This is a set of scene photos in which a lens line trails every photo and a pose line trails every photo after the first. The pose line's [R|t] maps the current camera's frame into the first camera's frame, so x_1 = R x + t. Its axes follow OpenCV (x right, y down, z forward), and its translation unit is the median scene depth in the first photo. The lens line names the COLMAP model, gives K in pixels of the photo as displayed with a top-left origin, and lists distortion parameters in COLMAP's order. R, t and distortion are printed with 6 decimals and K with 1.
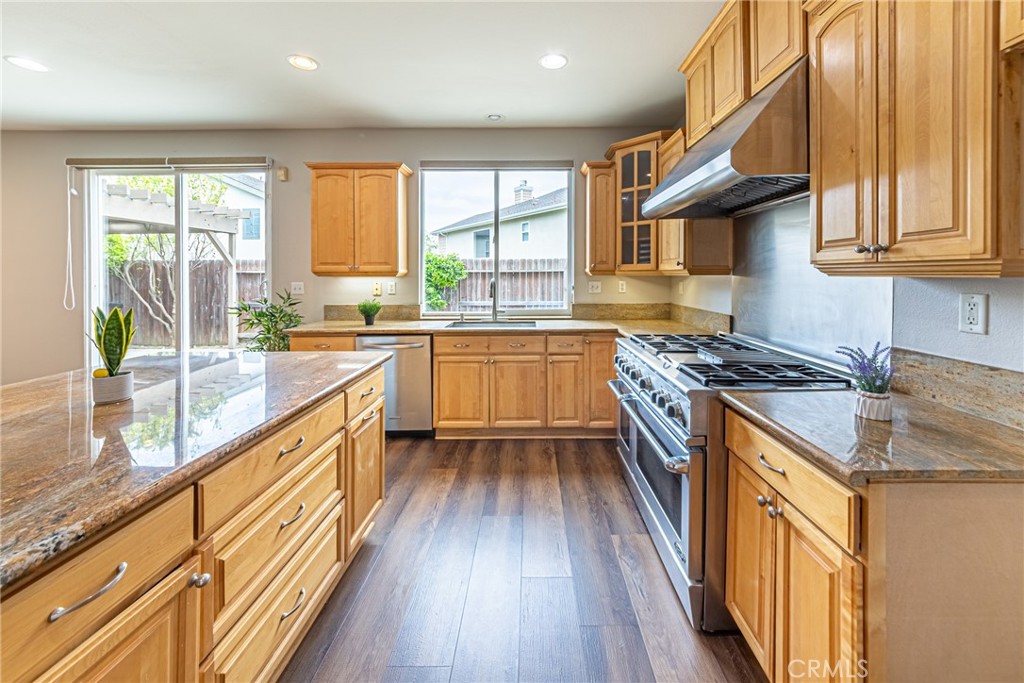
lens RADIAL K [[406.1, 0, 525.6], [0, 406.1, 276.6], [0, 0, 1]] dist [0.003132, -0.001070]
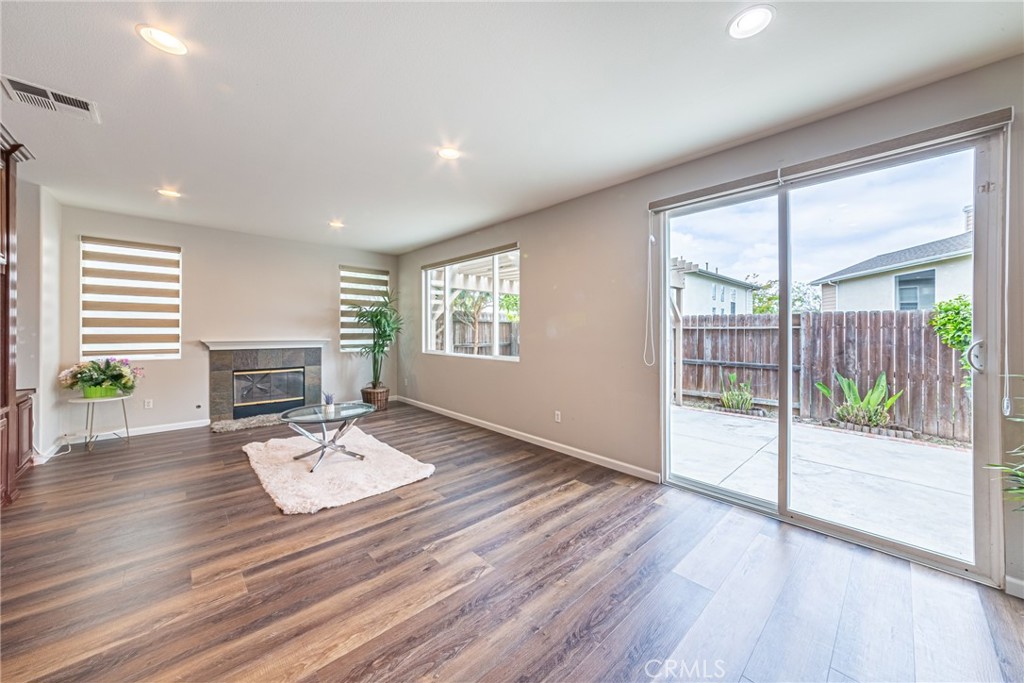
lens RADIAL K [[362.3, 0, 511.9], [0, 362.3, 337.4], [0, 0, 1]] dist [-0.000286, -0.000087]
pose [[0.688949, 0.021565, -0.724489, -0.797696], [-0.014280, 0.999767, 0.016180, 0.008272], [0.724669, -0.000801, 0.689097, 0.219705]]
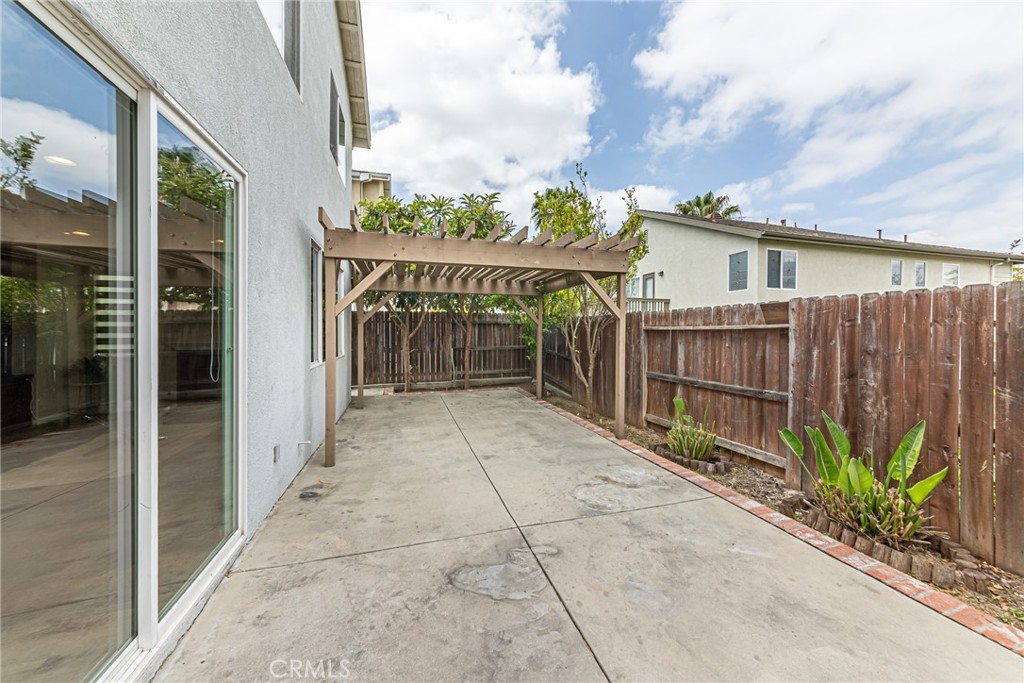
lens RADIAL K [[362.3, 0, 512.8], [0, 362.3, 334.6], [0, 0, 1]] dist [-0.000286, -0.000087]
pose [[0.299593, 0.013027, -0.953978, -0.400039], [-0.010479, 0.999891, 0.010363, -0.010863], [0.954010, 0.006892, 0.299697, 1.404209]]
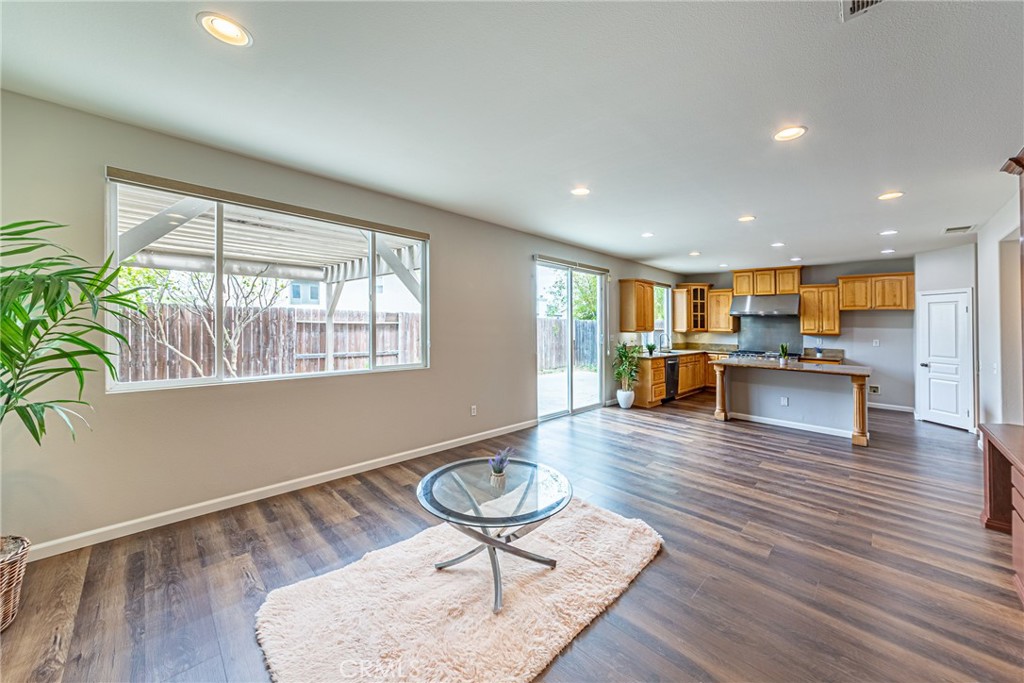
lens RADIAL K [[362.3, 0, 526.1], [0, 362.3, 319.0], [0, 0, 1]] dist [-0.000286, -0.000087]
pose [[0.699753, 0.029085, 0.713793, -2.223478], [-0.017250, 0.999567, -0.023819, -0.015529], [-0.714177, 0.004354, 0.699952, 0.106602]]
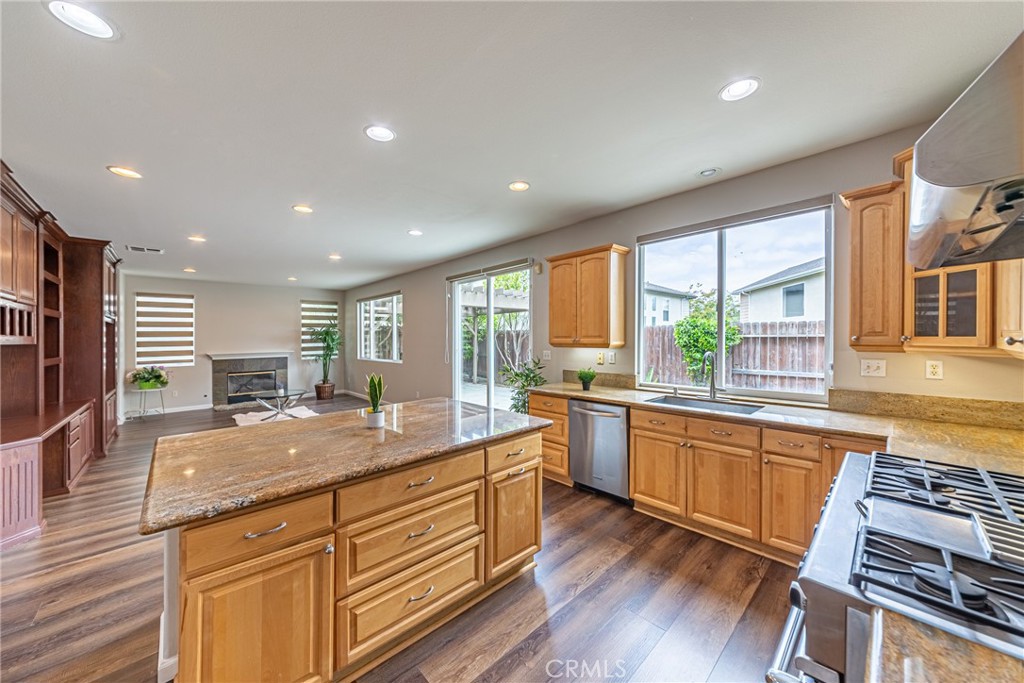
lens RADIAL K [[362.3, 0, 508.3], [0, 362.3, 336.2], [0, 0, 1]] dist [-0.000286, -0.000087]
pose [[0.687114, -0.005066, -0.726532, 0.207246], [0.004989, 0.999985, -0.002255, -0.032434], [0.726533, -0.002075, 0.687129, 0.132618]]
